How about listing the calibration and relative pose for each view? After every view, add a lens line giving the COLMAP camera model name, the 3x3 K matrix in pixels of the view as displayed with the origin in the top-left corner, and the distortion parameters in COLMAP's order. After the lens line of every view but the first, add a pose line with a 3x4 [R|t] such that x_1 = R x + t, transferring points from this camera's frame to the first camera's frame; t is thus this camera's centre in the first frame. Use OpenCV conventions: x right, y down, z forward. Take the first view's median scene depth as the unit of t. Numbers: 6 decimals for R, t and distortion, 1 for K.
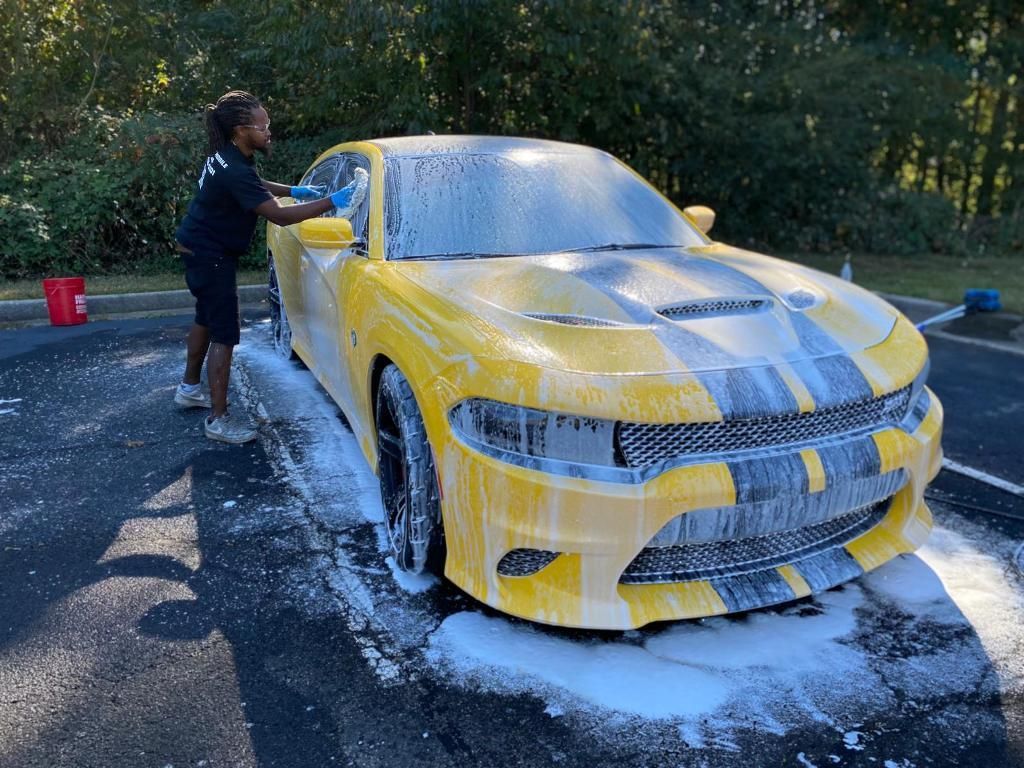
lens RADIAL K [[838.9, 0, 511.4], [0, 838.9, 383.4], [0, 0, 1]] dist [-0.010665, -0.003033]
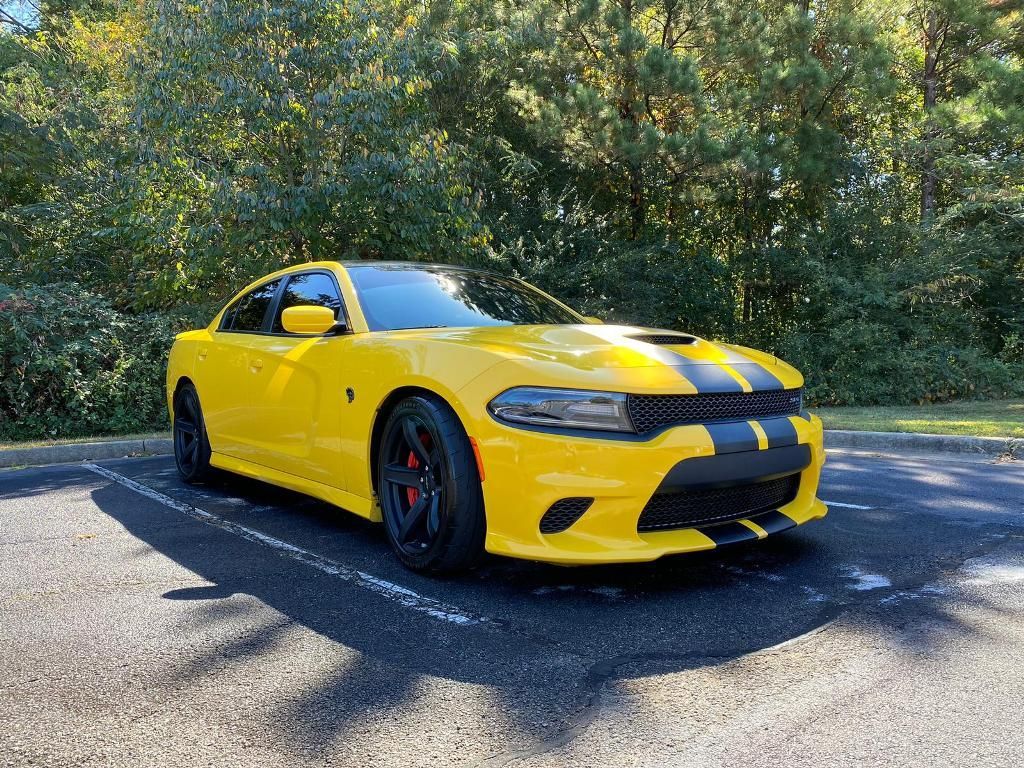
lens RADIAL K [[838.9, 0, 512.2], [0, 838.9, 382.5], [0, 0, 1]] dist [-0.010665, -0.003033]
pose [[0.970547, -0.026549, 0.239444, -0.289076], [0.082238, 0.970718, -0.225707, 0.243417], [-0.226441, 0.238750, 0.944311, -0.173371]]
